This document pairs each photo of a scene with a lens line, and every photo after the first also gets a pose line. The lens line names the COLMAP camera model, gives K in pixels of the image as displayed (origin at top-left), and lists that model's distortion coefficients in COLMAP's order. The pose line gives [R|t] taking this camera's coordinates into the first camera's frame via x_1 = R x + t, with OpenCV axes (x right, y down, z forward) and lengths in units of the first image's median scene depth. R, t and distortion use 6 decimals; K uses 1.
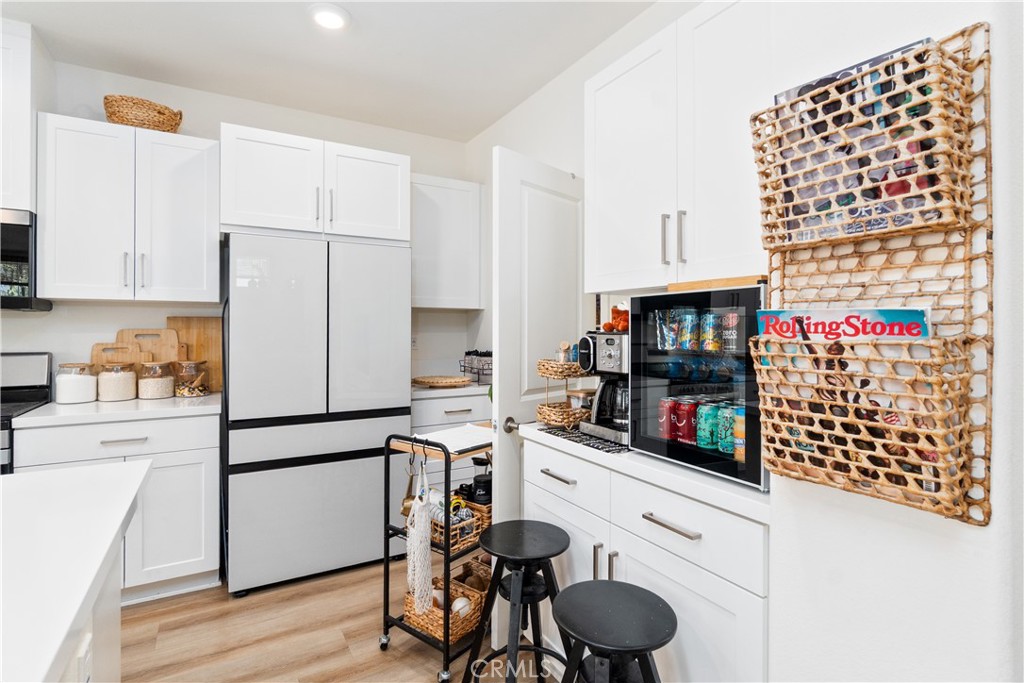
lens RADIAL K [[496.8, 0, 504.8], [0, 496.8, 328.9], [0, 0, 1]] dist [-0.000593, 0.000510]
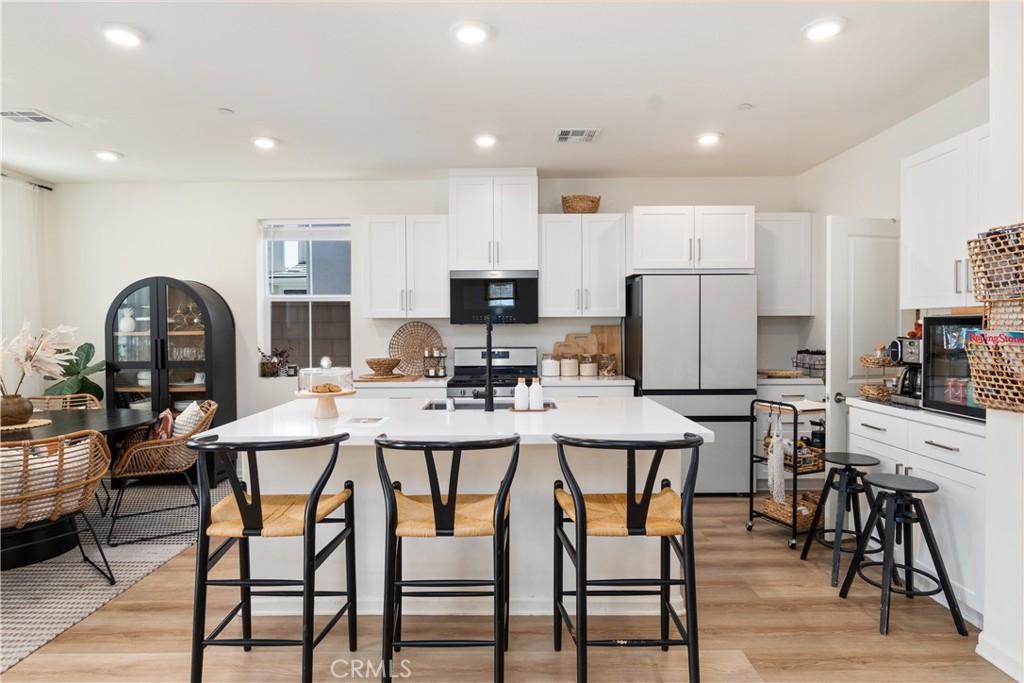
lens RADIAL K [[559.5, 0, 512.8], [0, 559.5, 338.1], [0, 0, 1]] dist [-0.004706, 0.003323]
pose [[0.868527, 0.002633, -0.495635, -0.012221], [0.007660, 0.999795, 0.018733, -0.036141], [0.495583, -0.020067, 0.868329, -1.208671]]
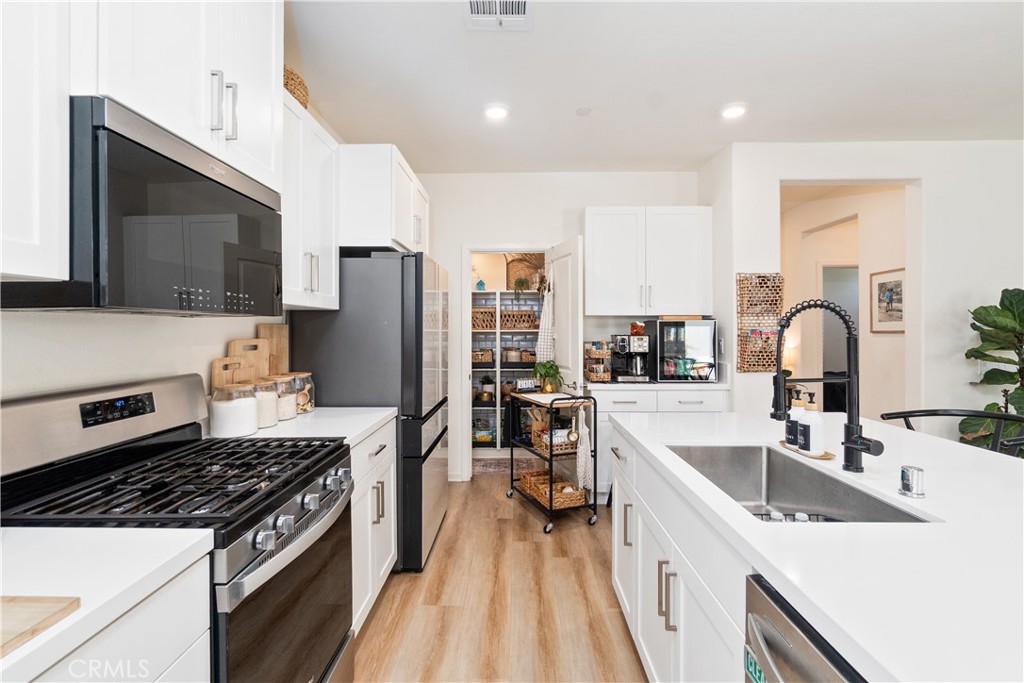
lens RADIAL K [[473.1, 0, 512.9], [0, 473.1, 338.4], [0, 0, 1]] dist [-0.001006, -0.000110]
pose [[0.501015, -0.019130, 0.865227, -2.030215], [0.003599, 0.999793, 0.020021, -0.024996], [-0.865431, -0.006917, 0.500980, 0.412920]]
